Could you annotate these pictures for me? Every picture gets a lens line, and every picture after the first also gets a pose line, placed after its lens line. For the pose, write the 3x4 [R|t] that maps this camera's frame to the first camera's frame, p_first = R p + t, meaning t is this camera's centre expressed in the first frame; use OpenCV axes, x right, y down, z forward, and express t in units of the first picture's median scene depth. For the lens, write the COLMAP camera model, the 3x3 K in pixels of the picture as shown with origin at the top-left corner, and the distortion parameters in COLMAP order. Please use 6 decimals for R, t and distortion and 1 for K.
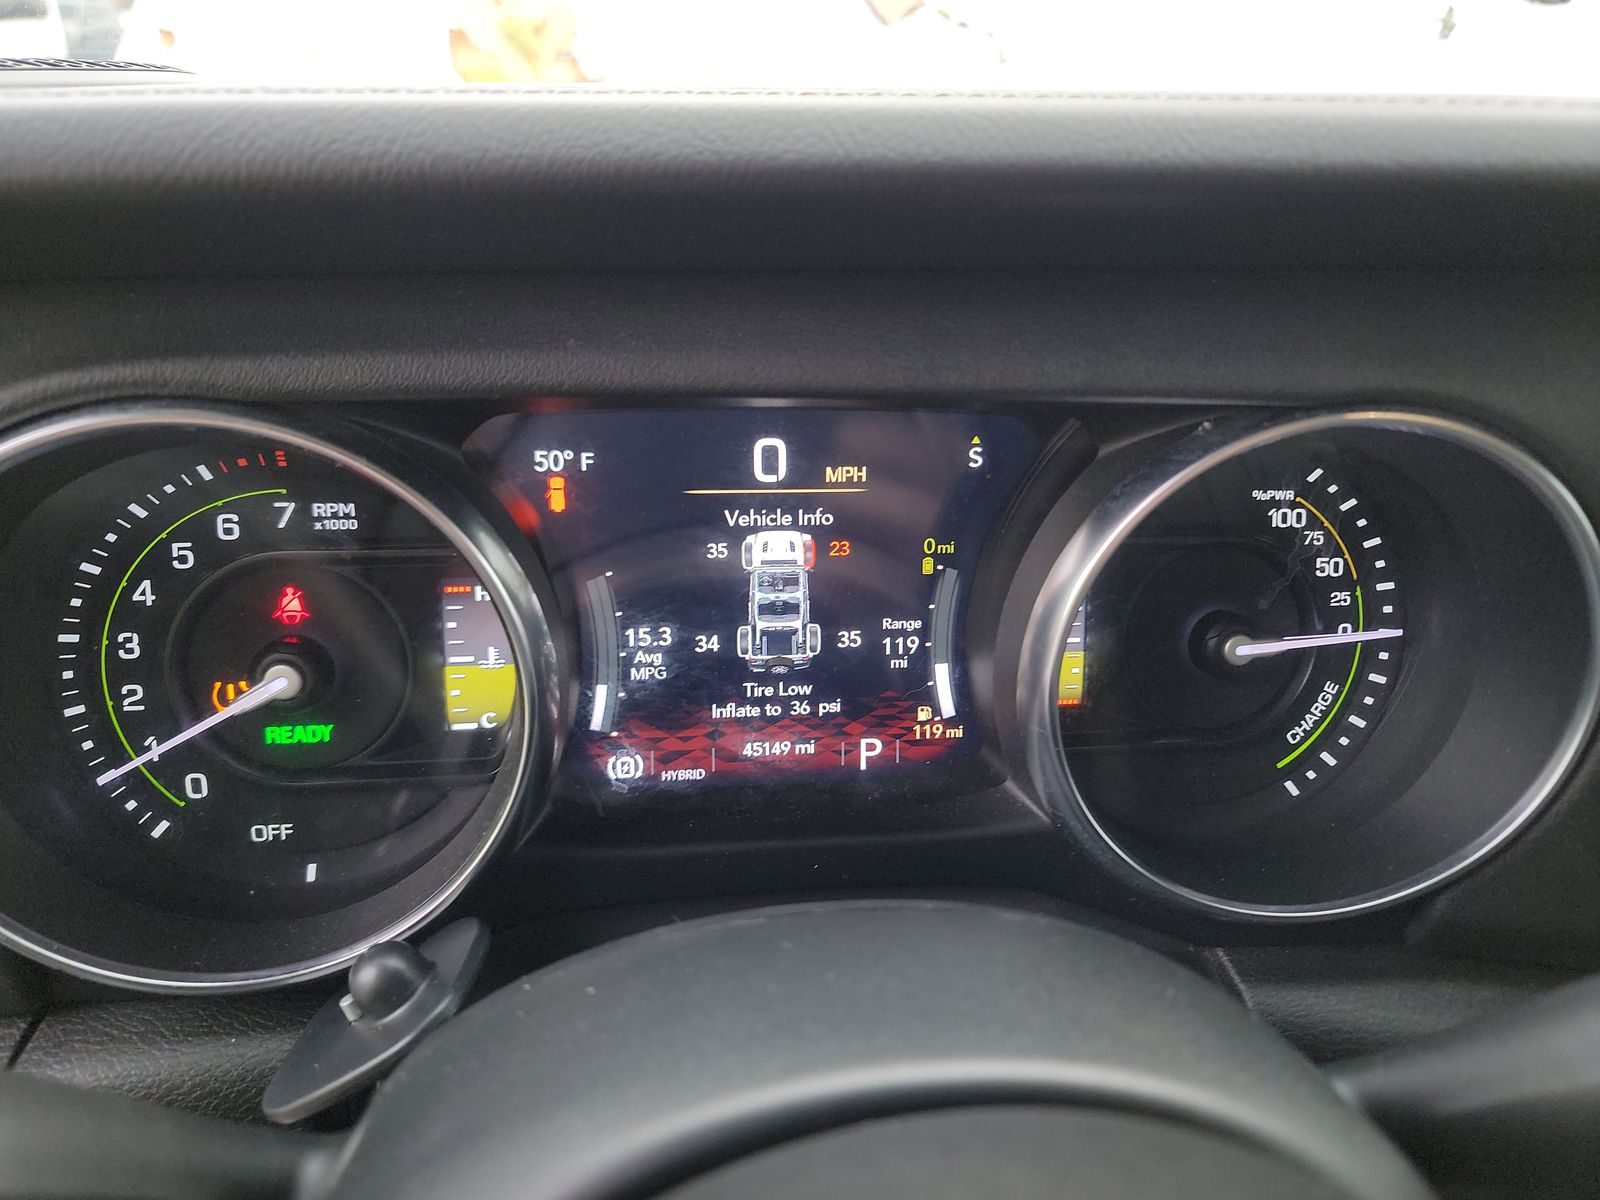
lens RADIAL K [[1118.7, 0, 800.0], [0, 1118.7, 600.0], [0, 0, 1]] dist [-0.001818, -0.000415]
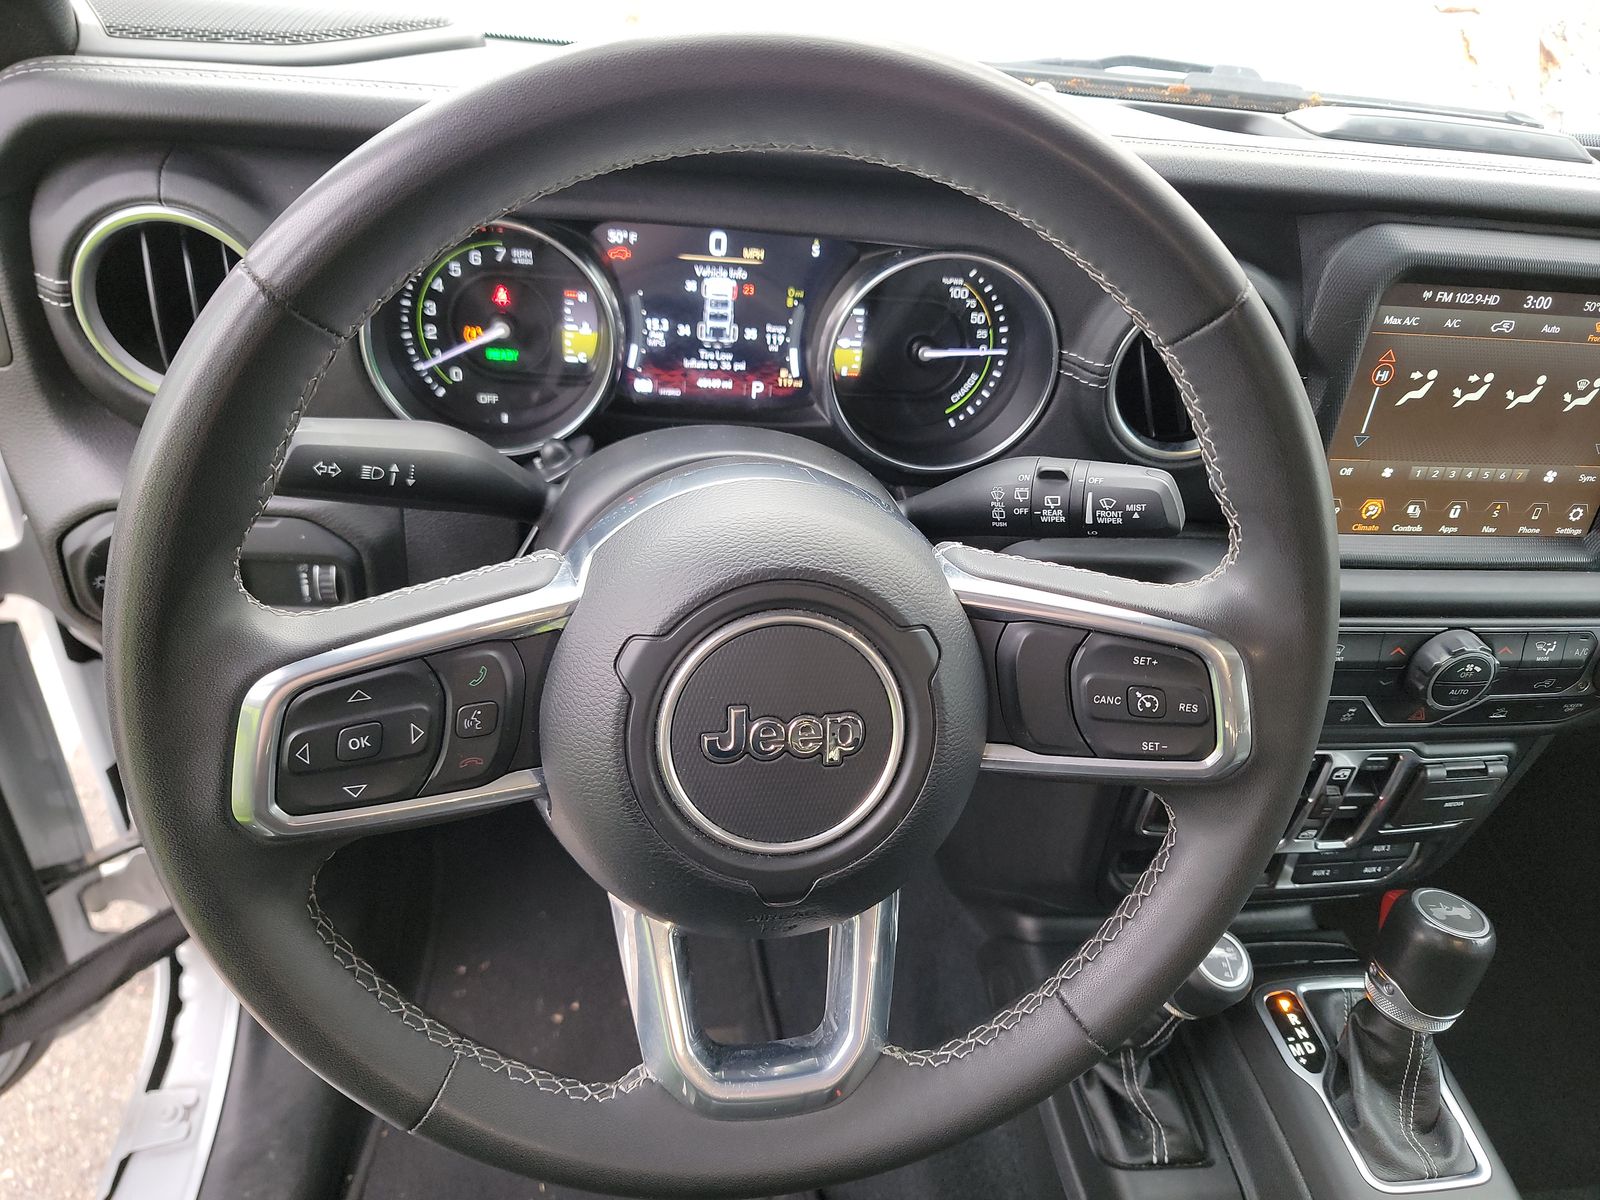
lens RADIAL K [[1100.1, 0, 815.1], [0, 1100.1, 605.0], [0, 0, 1]] dist [0.035935, -0.001636]
pose [[0.995054, 0.064334, 0.075682, 0.041066], [-0.081575, 0.963999, 0.253084, -0.009699], [-0.056676, -0.258006, 0.964479, -1.195084]]
